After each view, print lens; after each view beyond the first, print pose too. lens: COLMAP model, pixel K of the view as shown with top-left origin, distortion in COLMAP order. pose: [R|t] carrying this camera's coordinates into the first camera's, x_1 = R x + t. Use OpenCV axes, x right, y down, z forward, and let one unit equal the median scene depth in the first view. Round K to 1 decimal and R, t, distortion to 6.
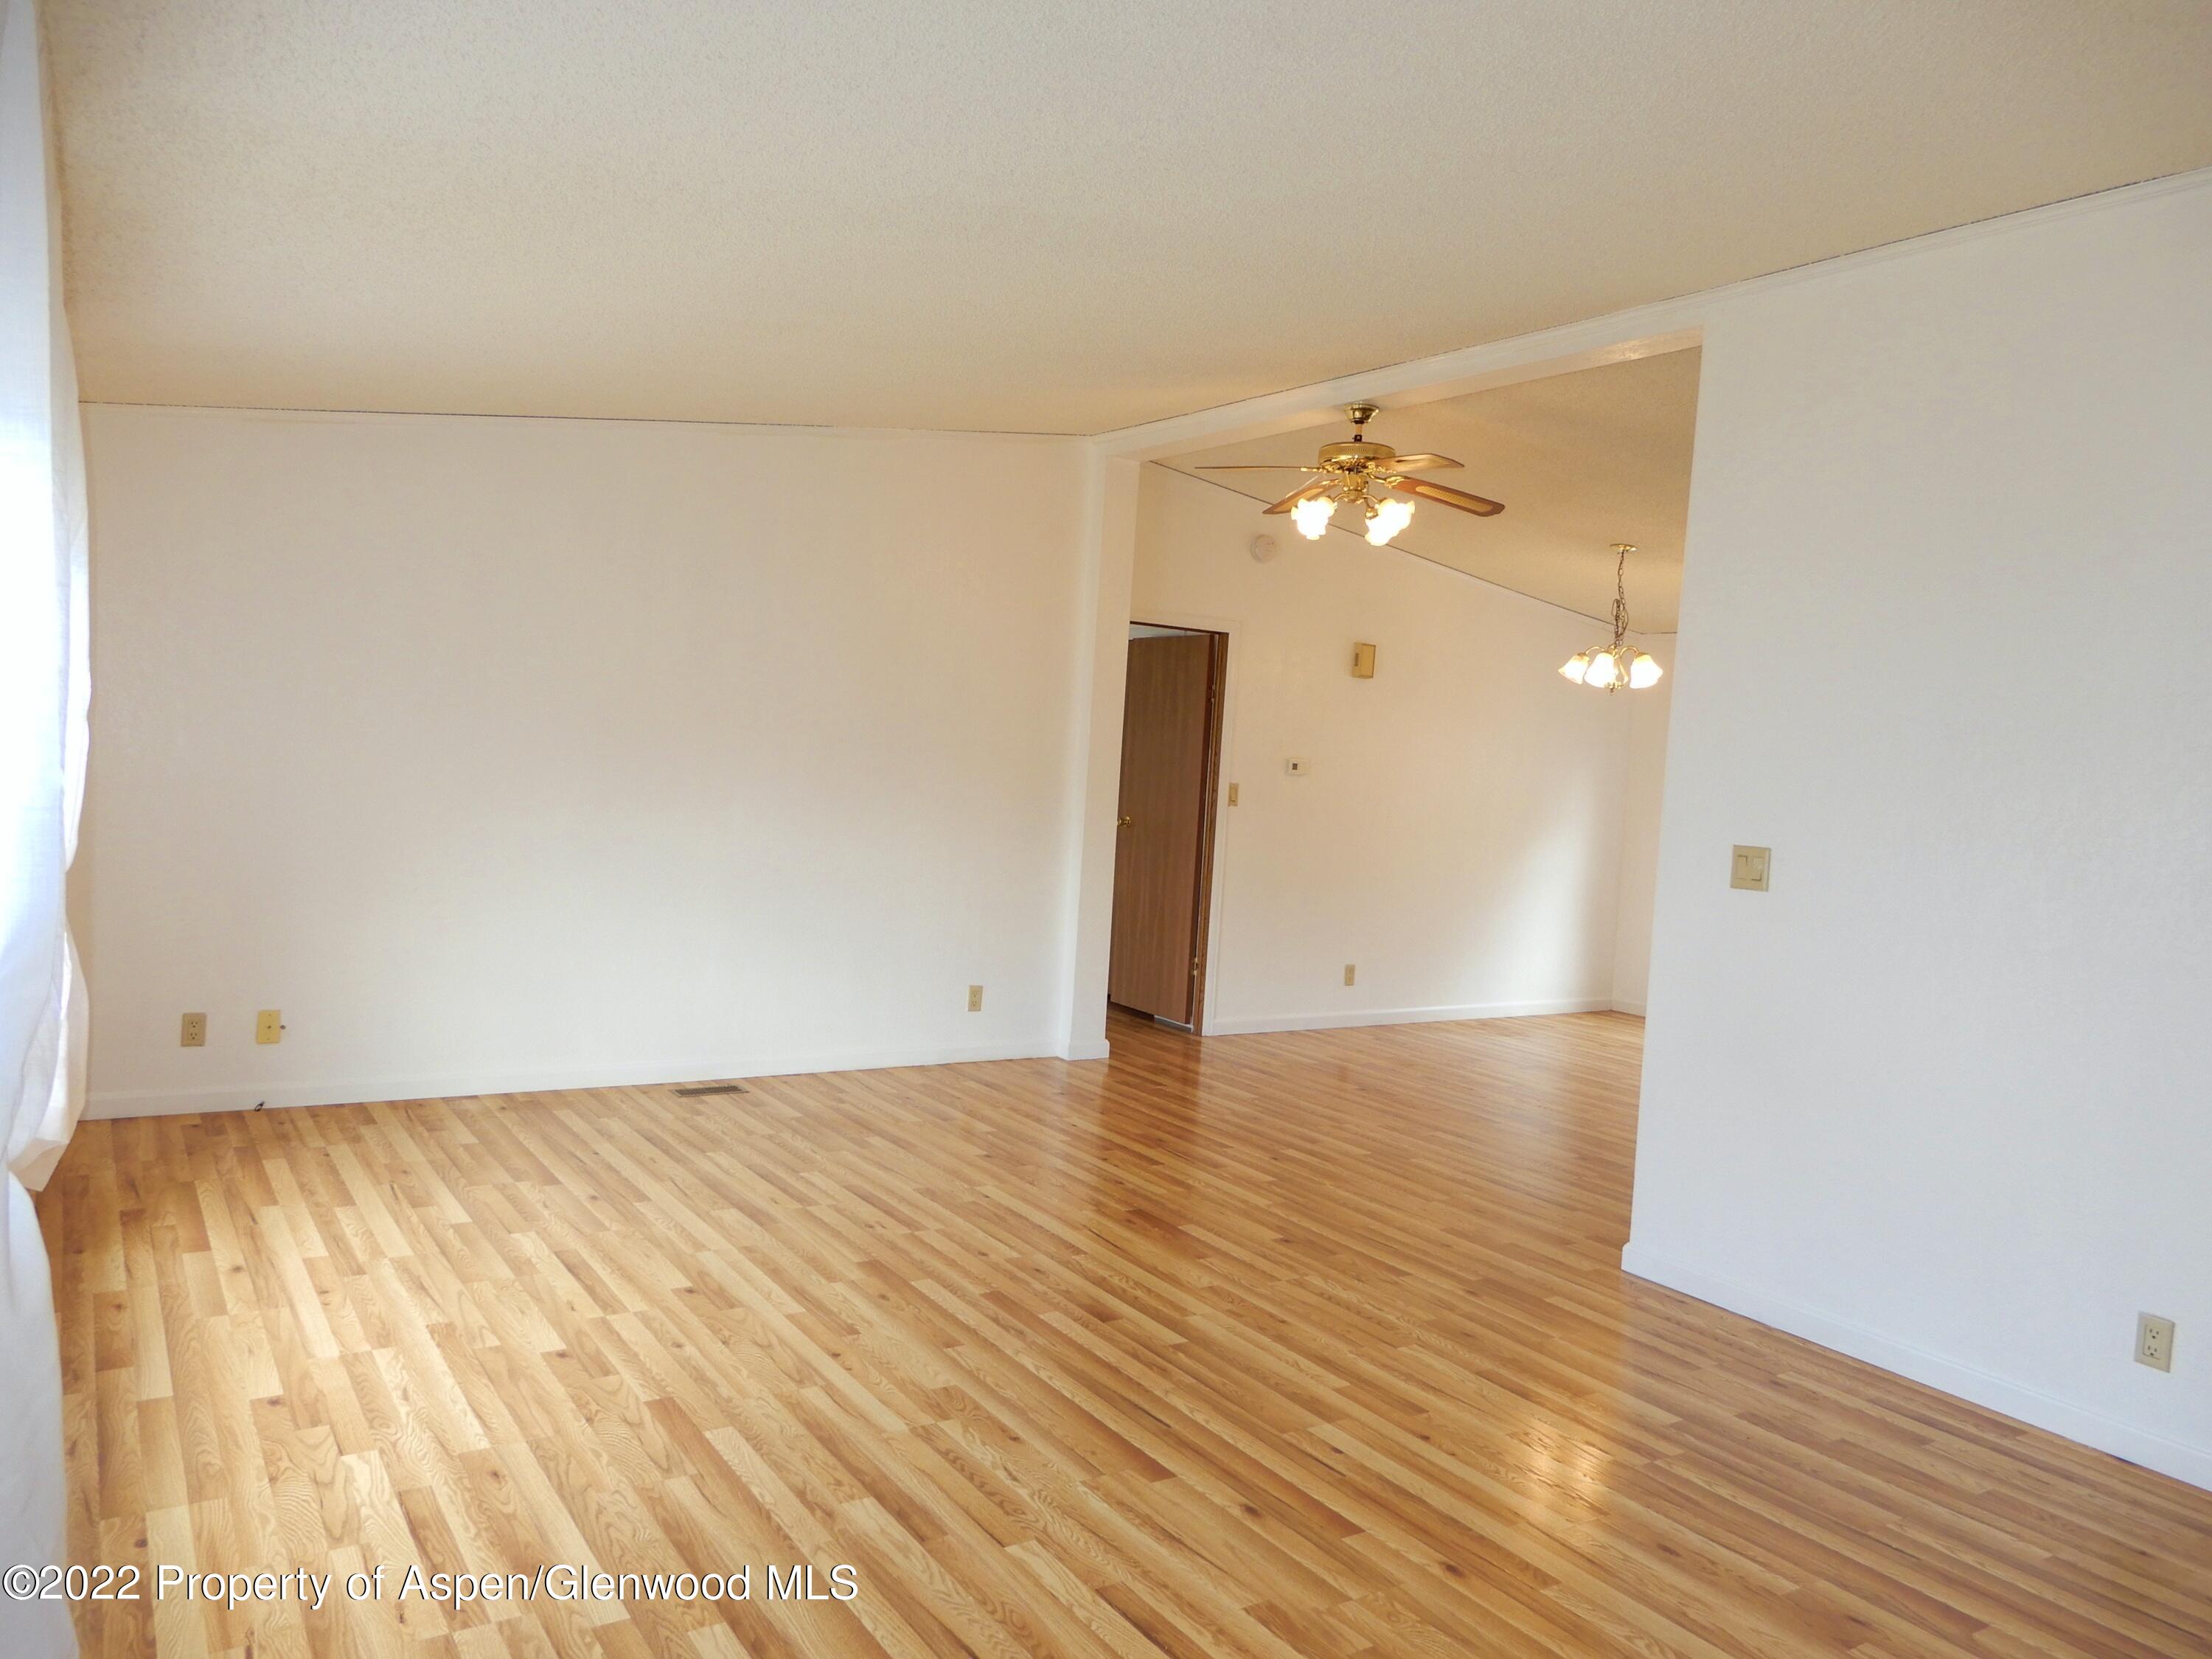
lens RADIAL K [[1572.6, 0, 1107.9], [0, 1572.6, 836.4], [0, 0, 1]] dist [-0.004565, 0.007663]
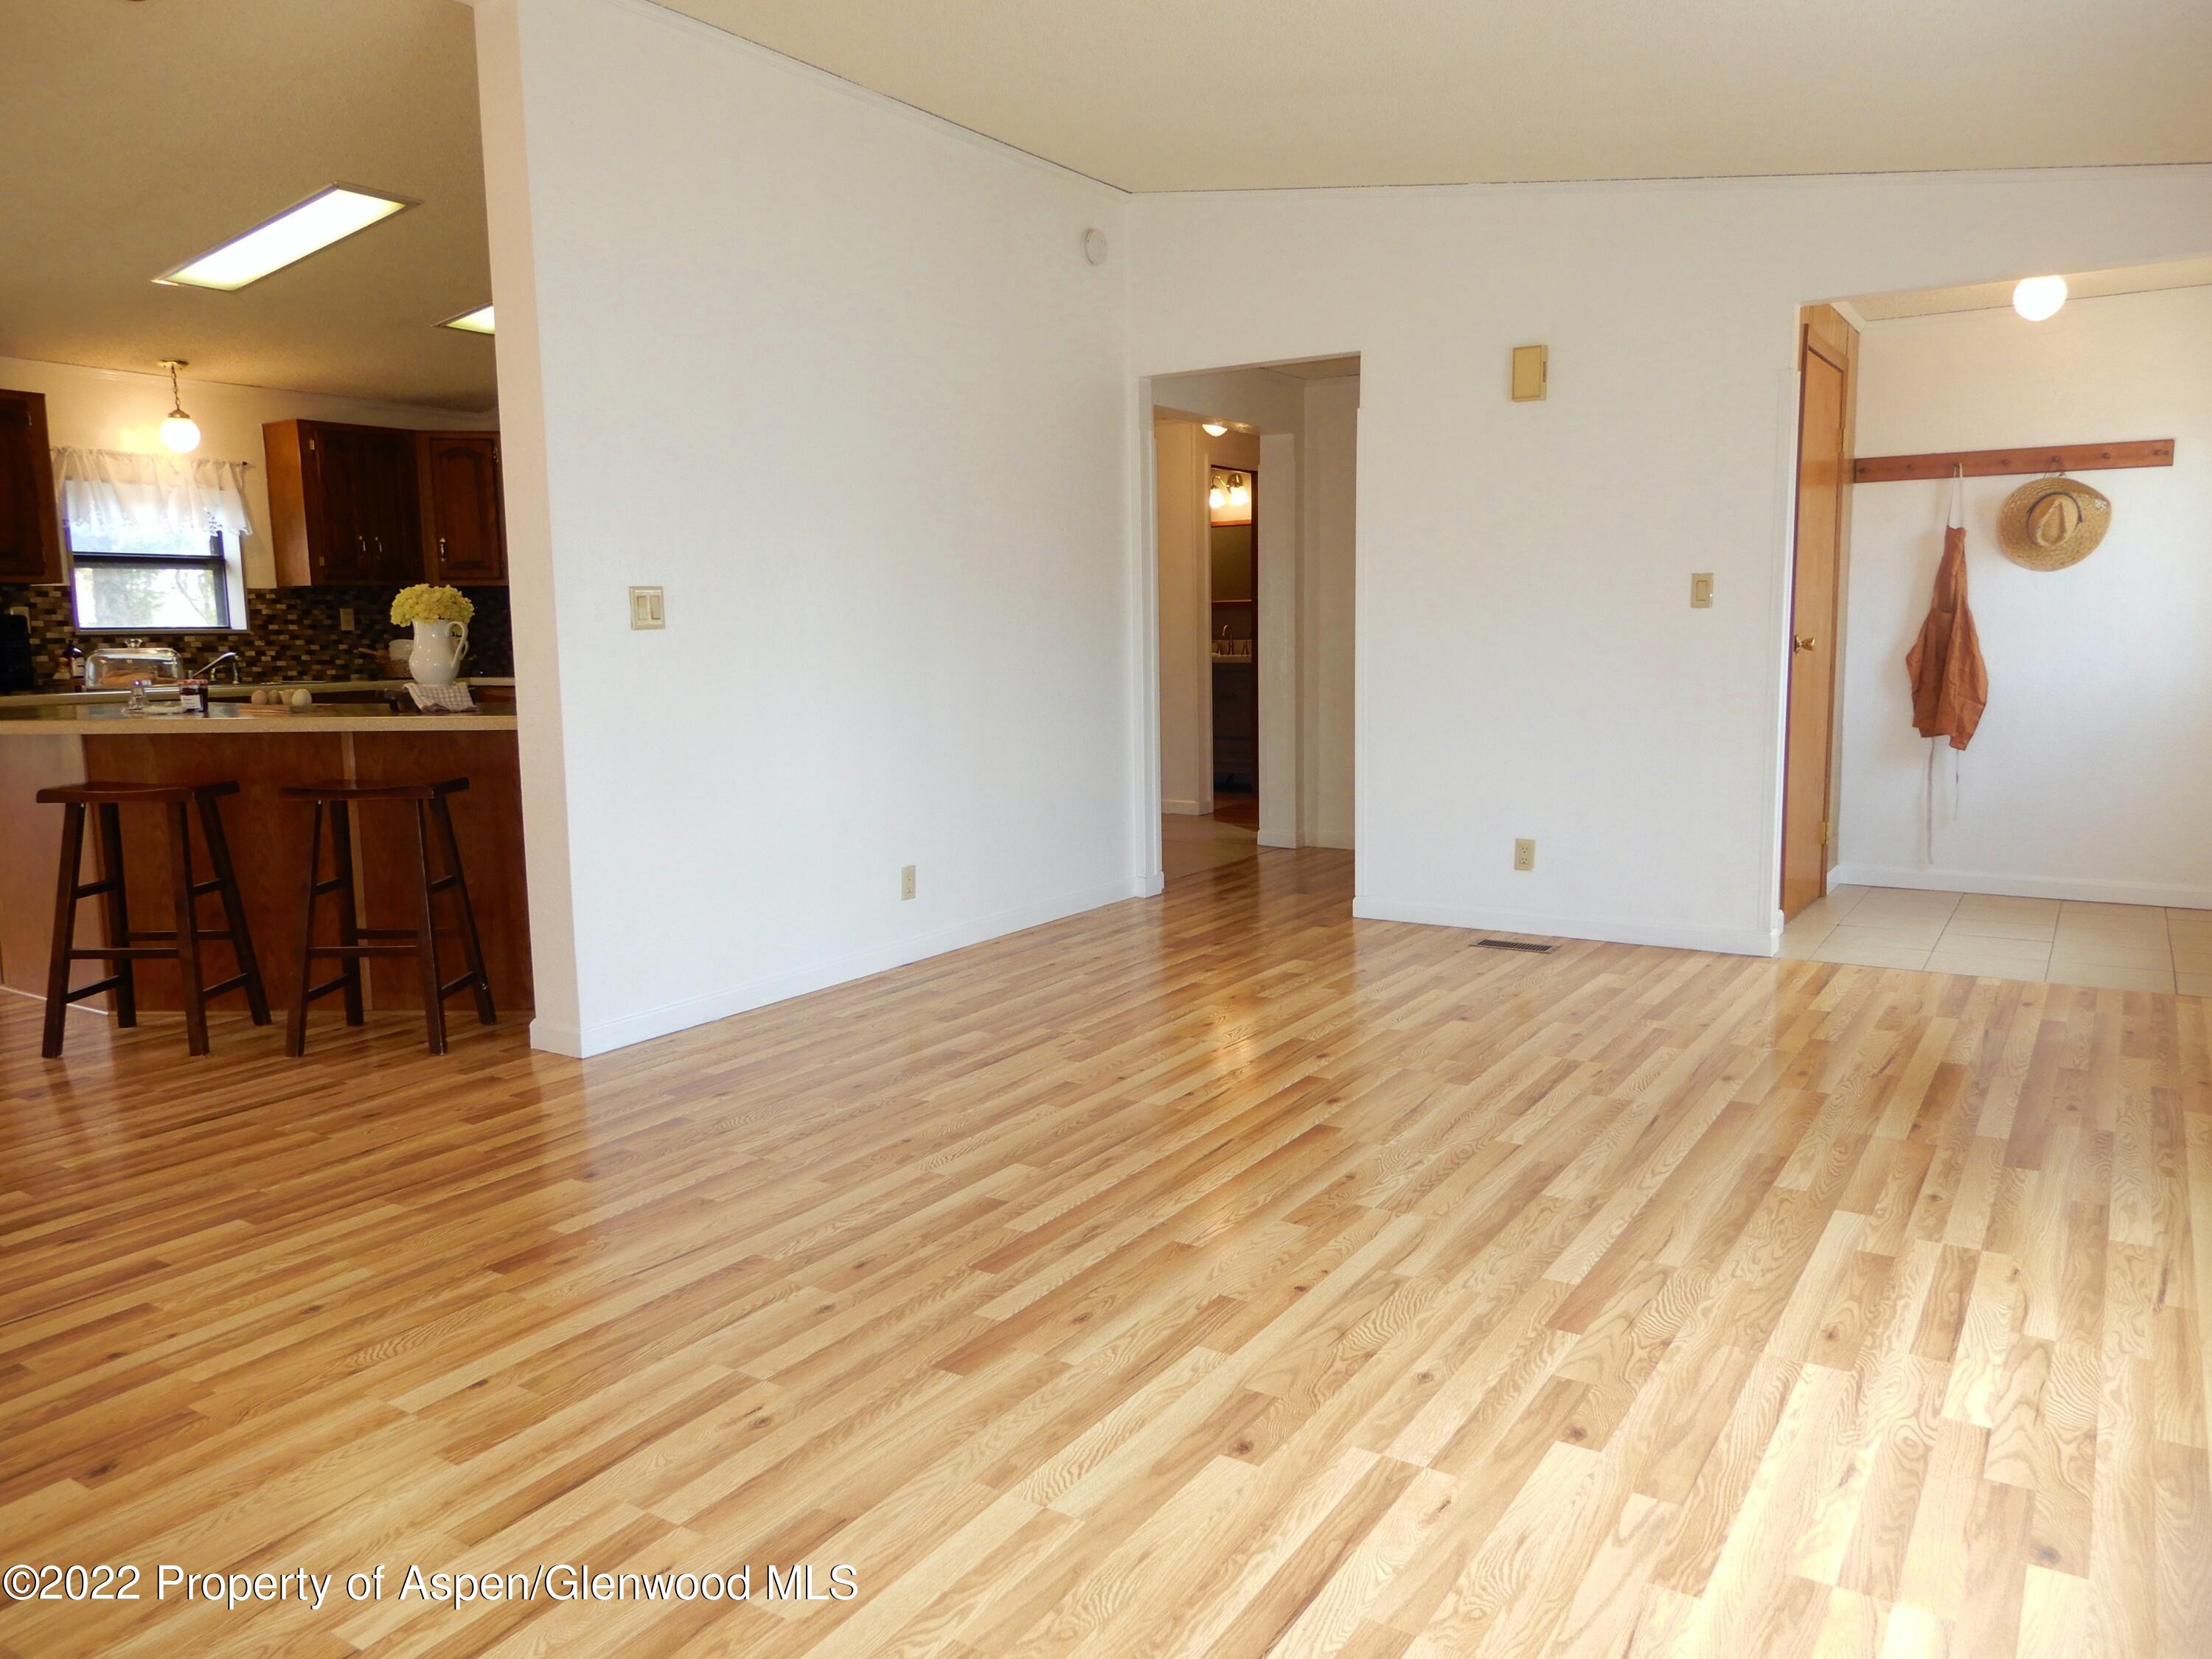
lens RADIAL K [[1577.8, 0, 1100.3], [0, 1577.8, 825.9], [0, 0, 1]] dist [0.003941, 0.001309]
pose [[-0.398950, -0.172832, 0.900538, -0.816570], [0.043691, 0.977379, 0.206935, -0.051360], [-0.915931, 0.121902, -0.382374, 1.415274]]
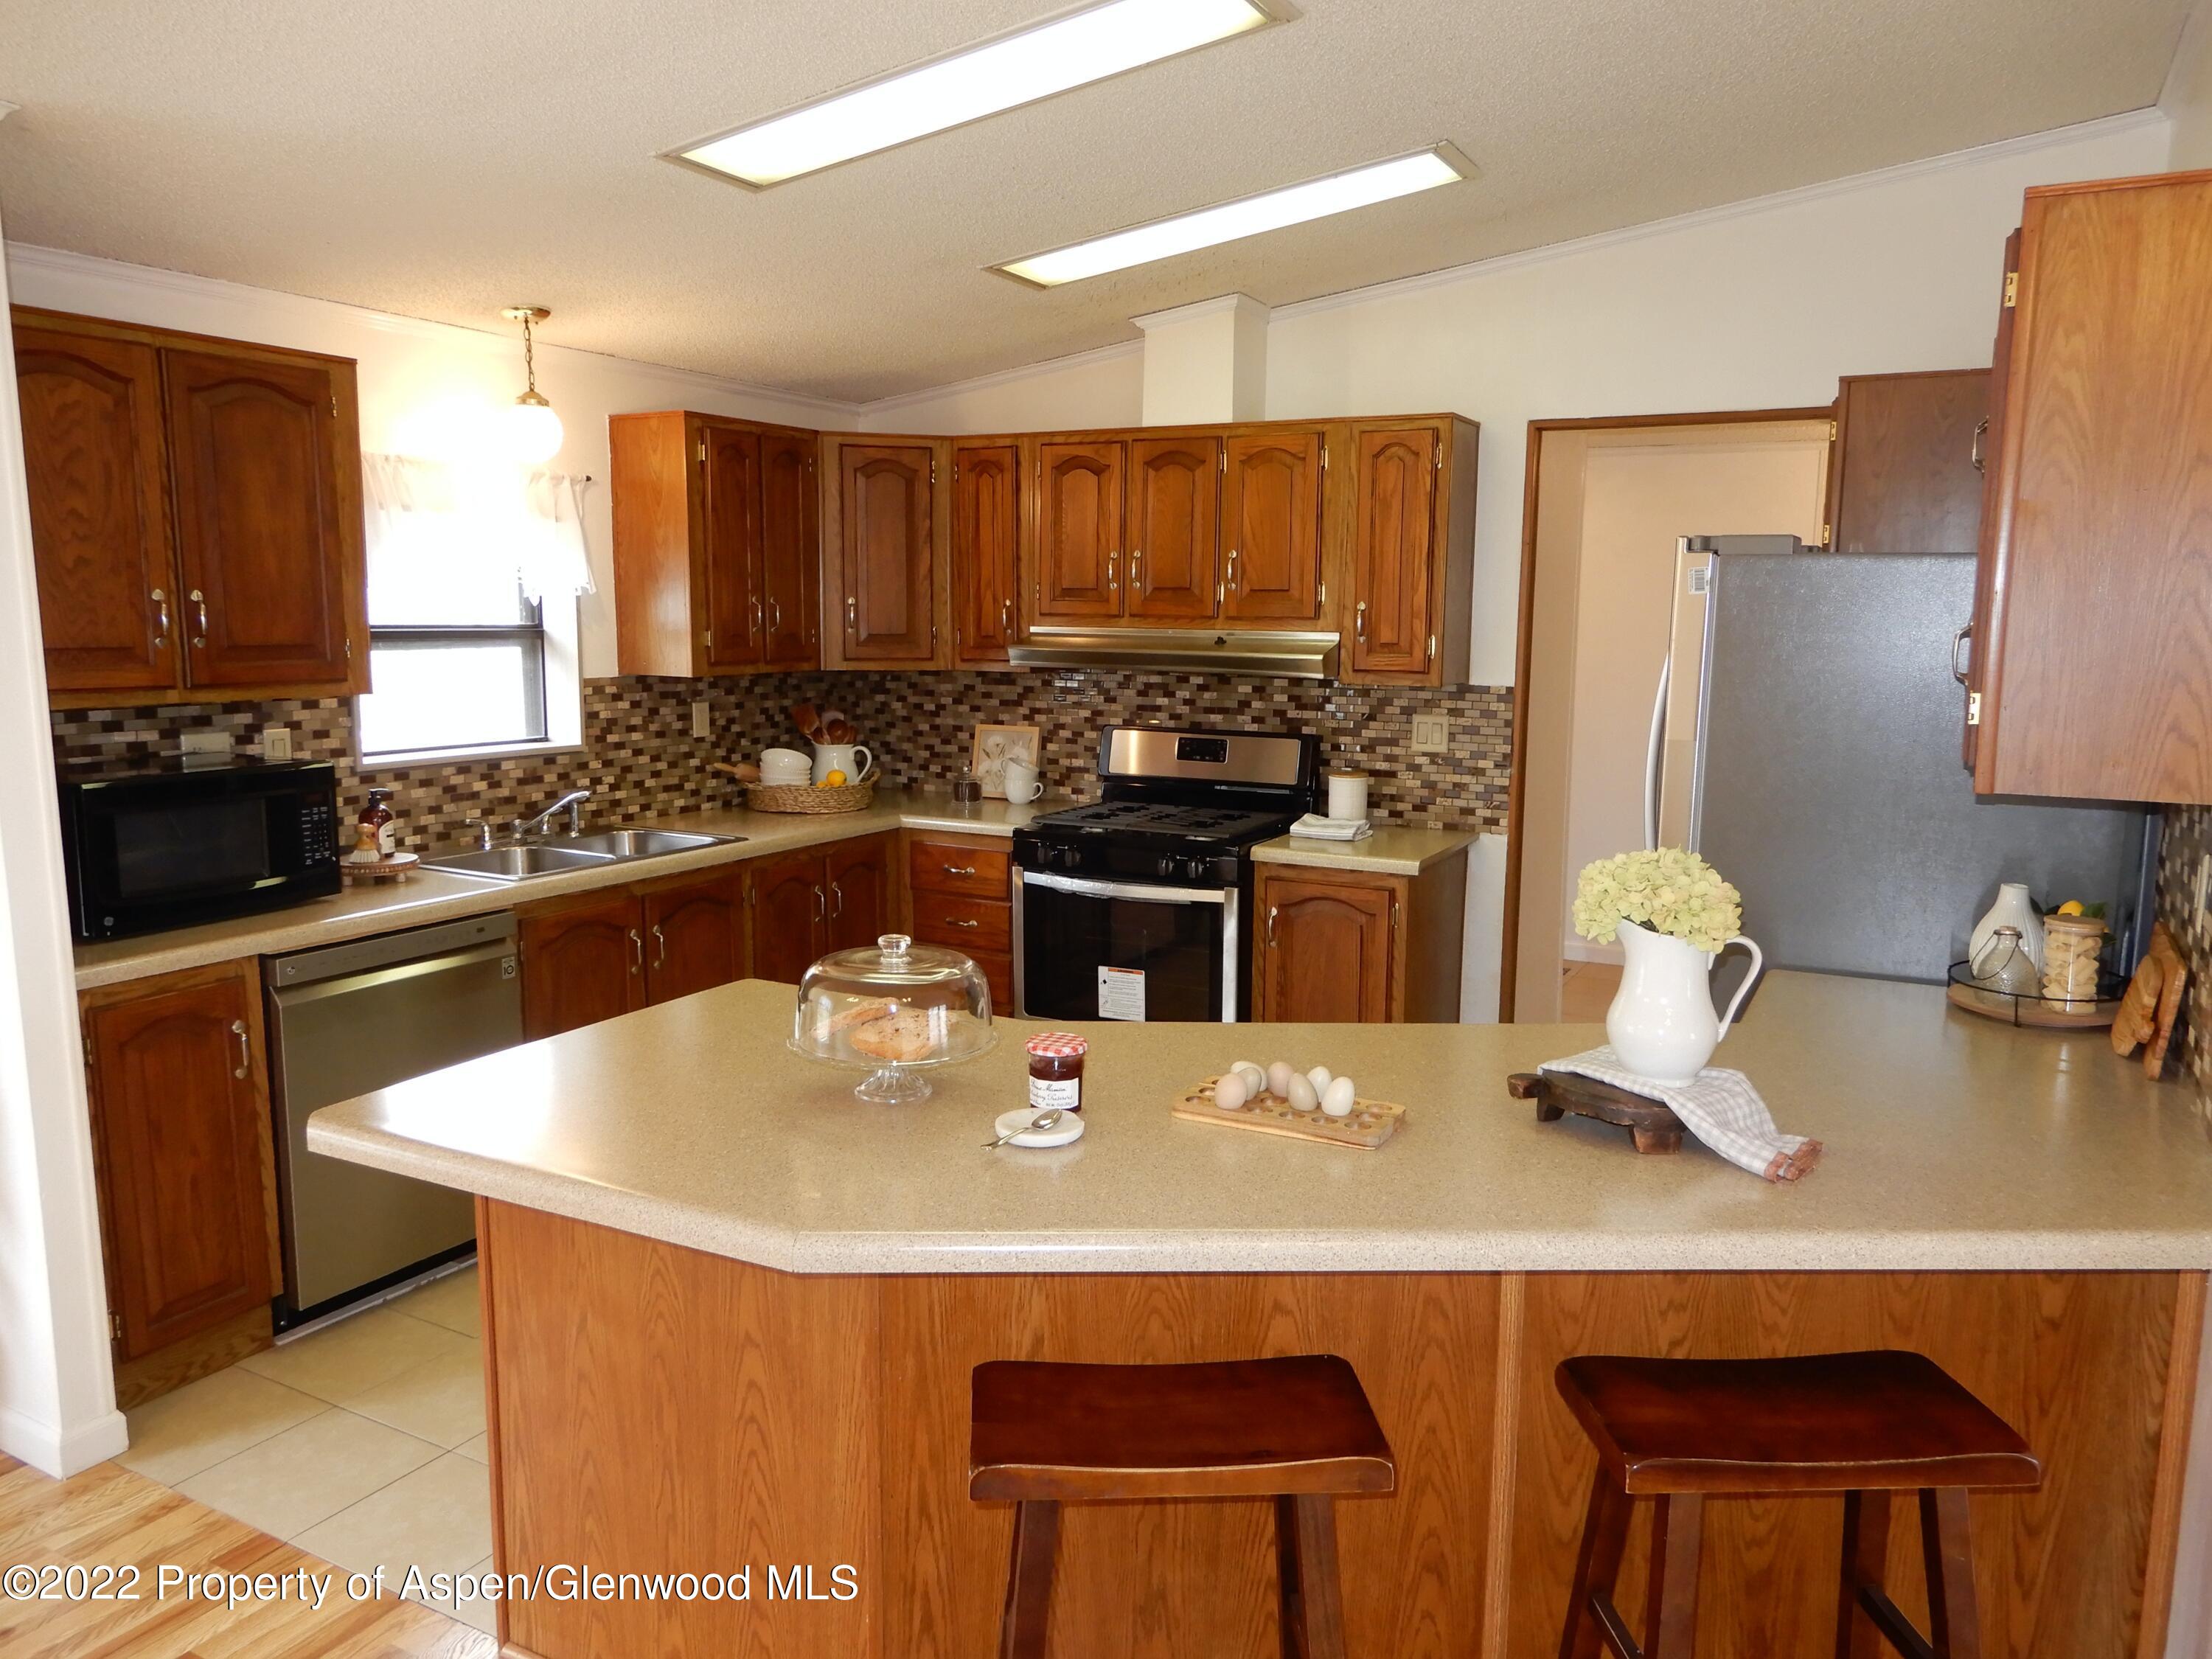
lens RADIAL K [[1572.6, 0, 1107.9], [0, 1572.6, 836.4], [0, 0, 1]] dist [-0.004565, 0.007663]
pose [[-0.473134, -0.193587, 0.859458, 0.285662], [0.011246, 0.974152, 0.225612, -0.141088], [-0.880919, 0.116410, -0.458727, 1.864284]]
